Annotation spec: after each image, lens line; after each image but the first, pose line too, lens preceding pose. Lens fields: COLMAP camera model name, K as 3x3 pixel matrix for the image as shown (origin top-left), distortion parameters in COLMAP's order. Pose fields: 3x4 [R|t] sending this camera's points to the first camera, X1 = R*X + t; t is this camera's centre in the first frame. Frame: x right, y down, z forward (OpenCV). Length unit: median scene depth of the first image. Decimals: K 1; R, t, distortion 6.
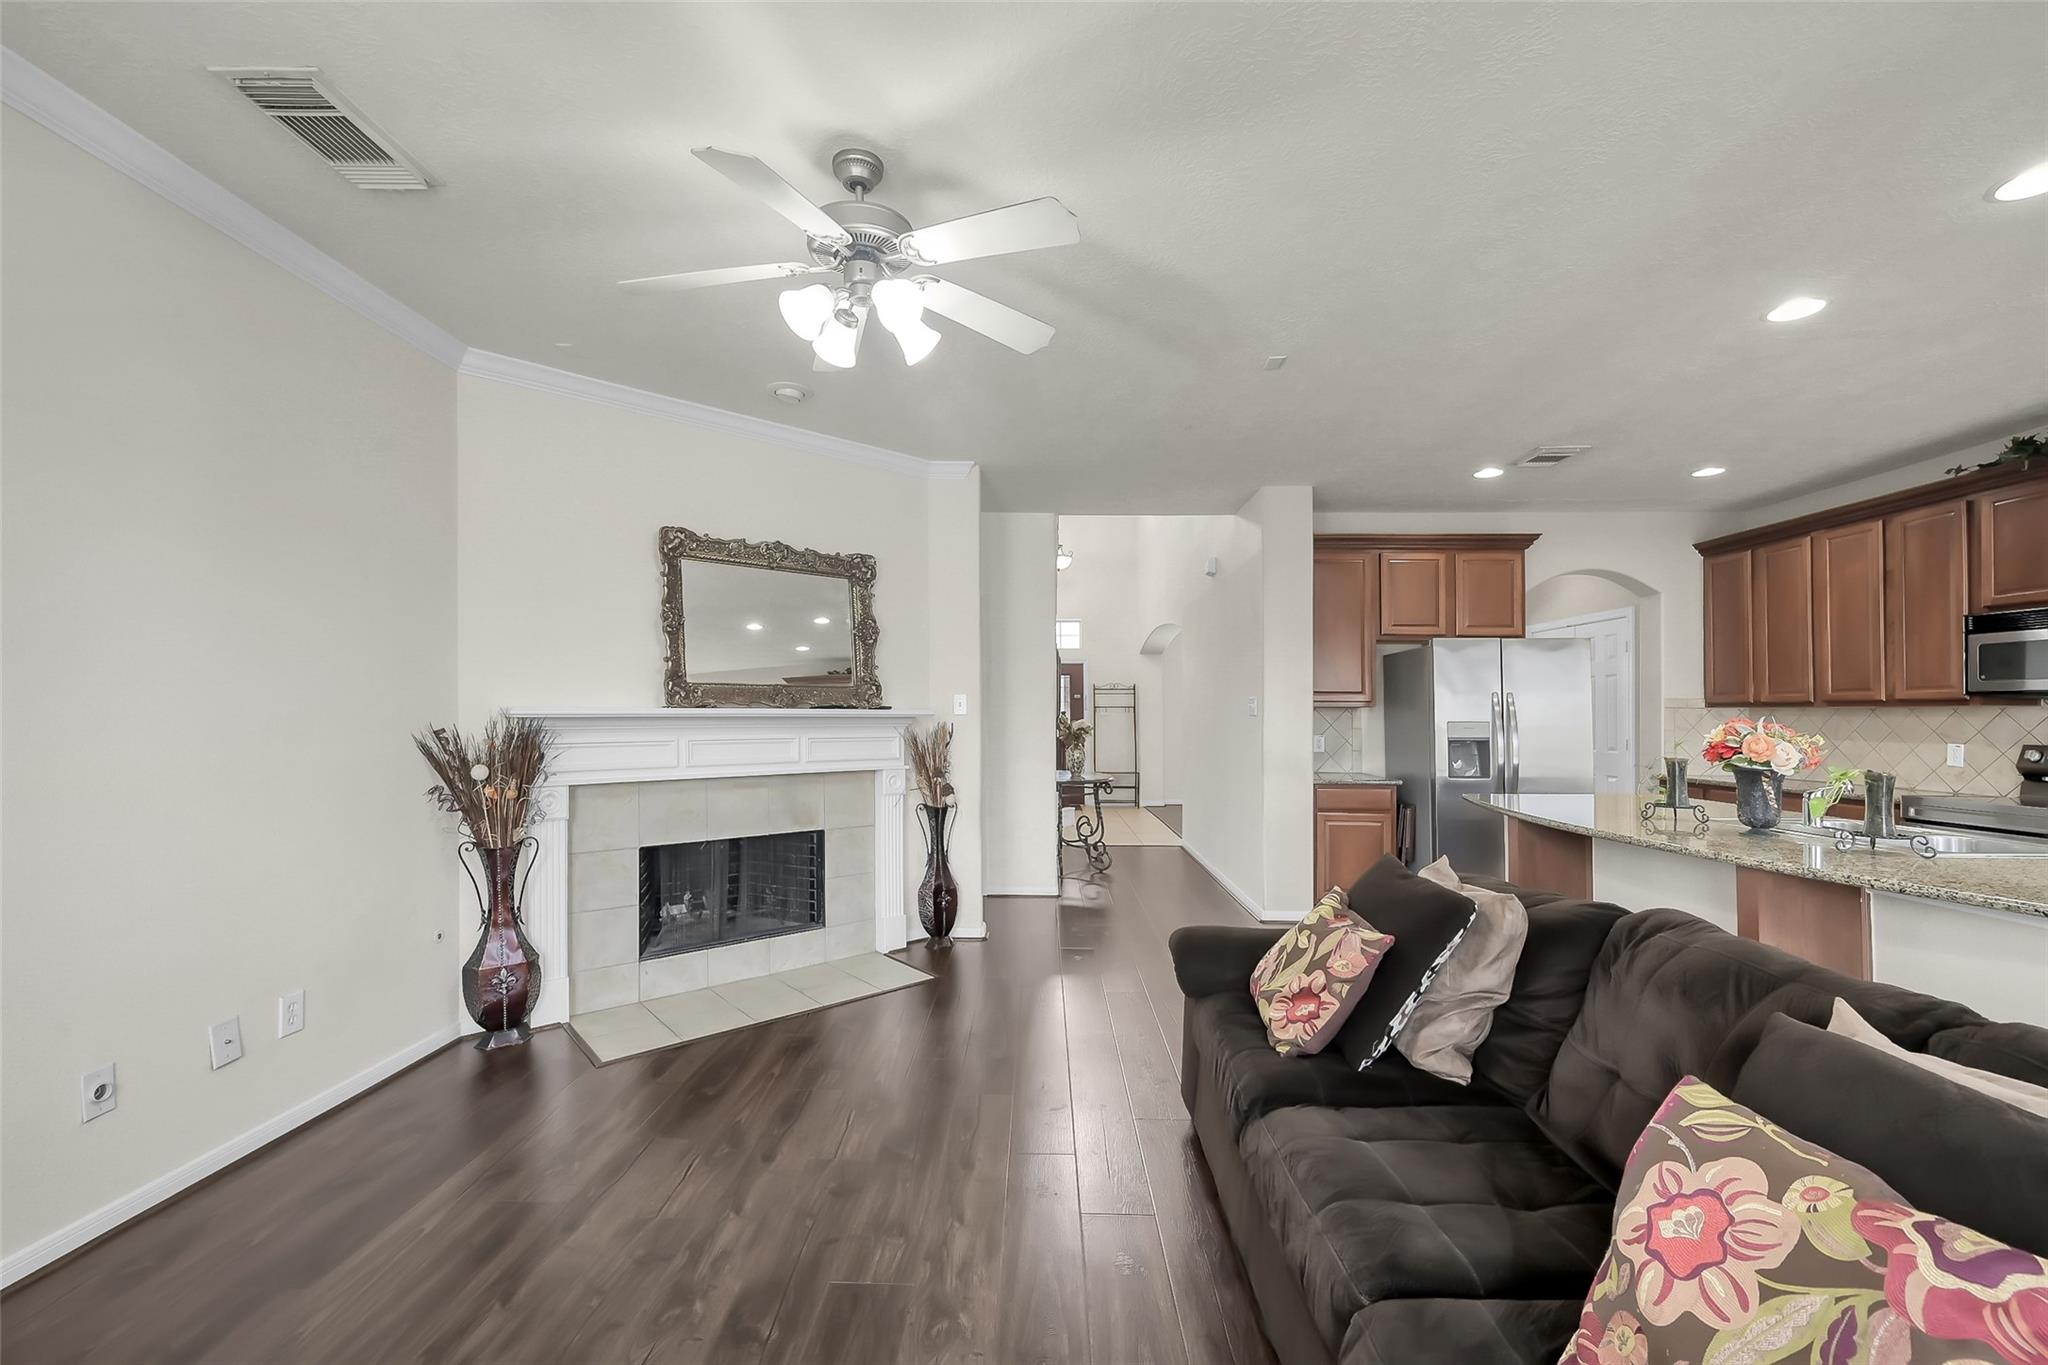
lens RADIAL K [[825.2, 0, 1033.3], [0, 825.2, 689.9], [0, 0, 1]] dist [0.022066, -0.000878]
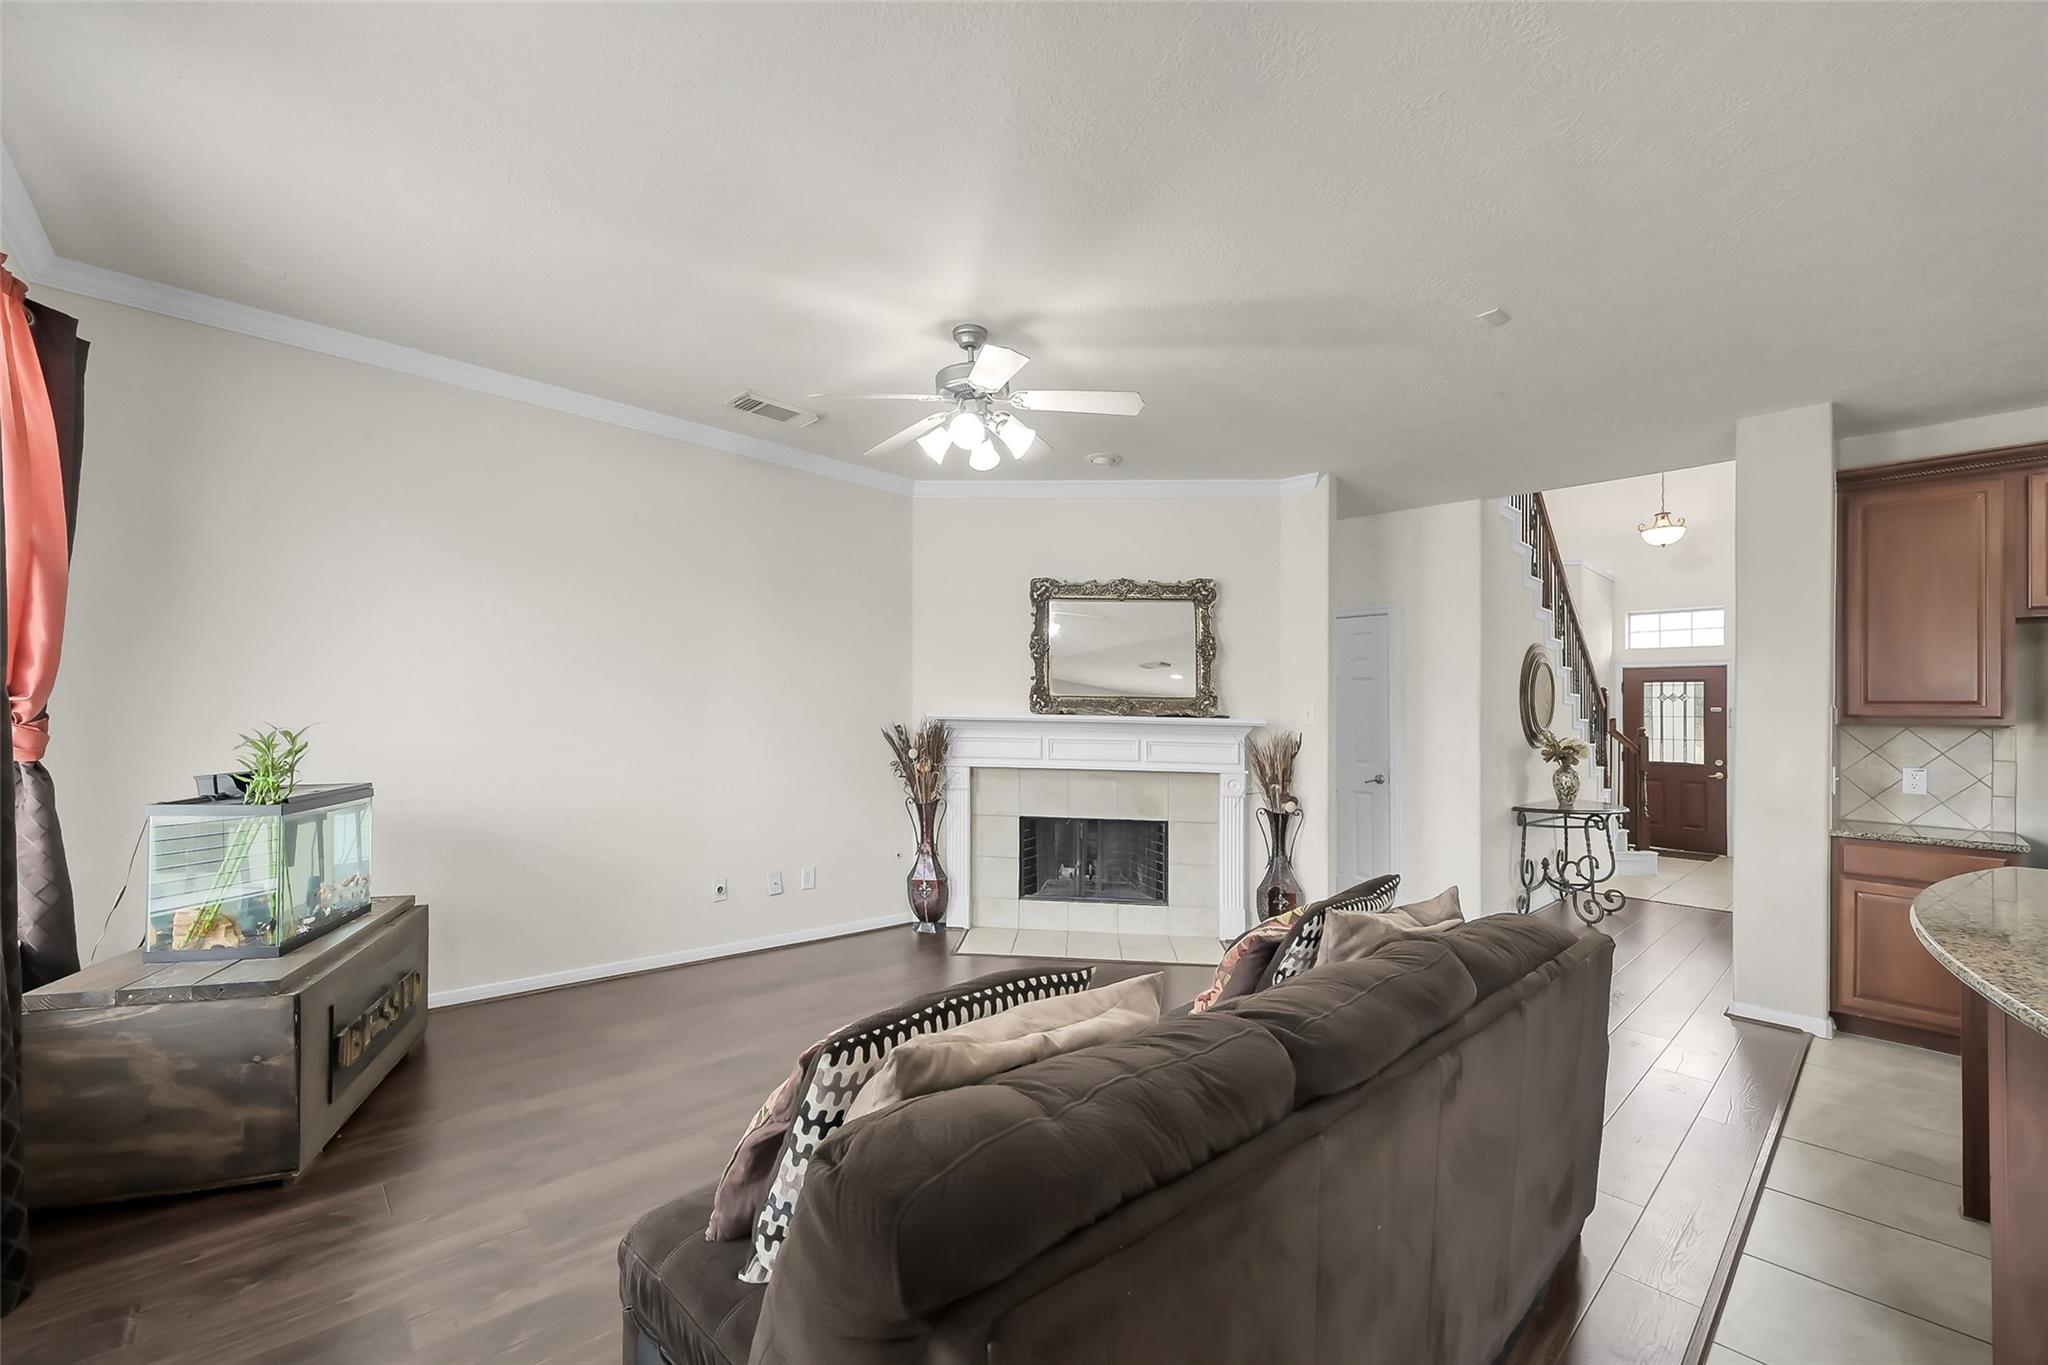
lens RADIAL K [[825.2, 0, 995.3], [0, 825.2, 702.7], [0, 0, 1]] dist [0.022066, -0.000878]
pose [[0.701859, -0.000251, -0.712315, 0.456874], [0.000725, 1.000000, 0.000362, 0.002609], [0.712315, -0.000771, 0.701859, 0.019000]]
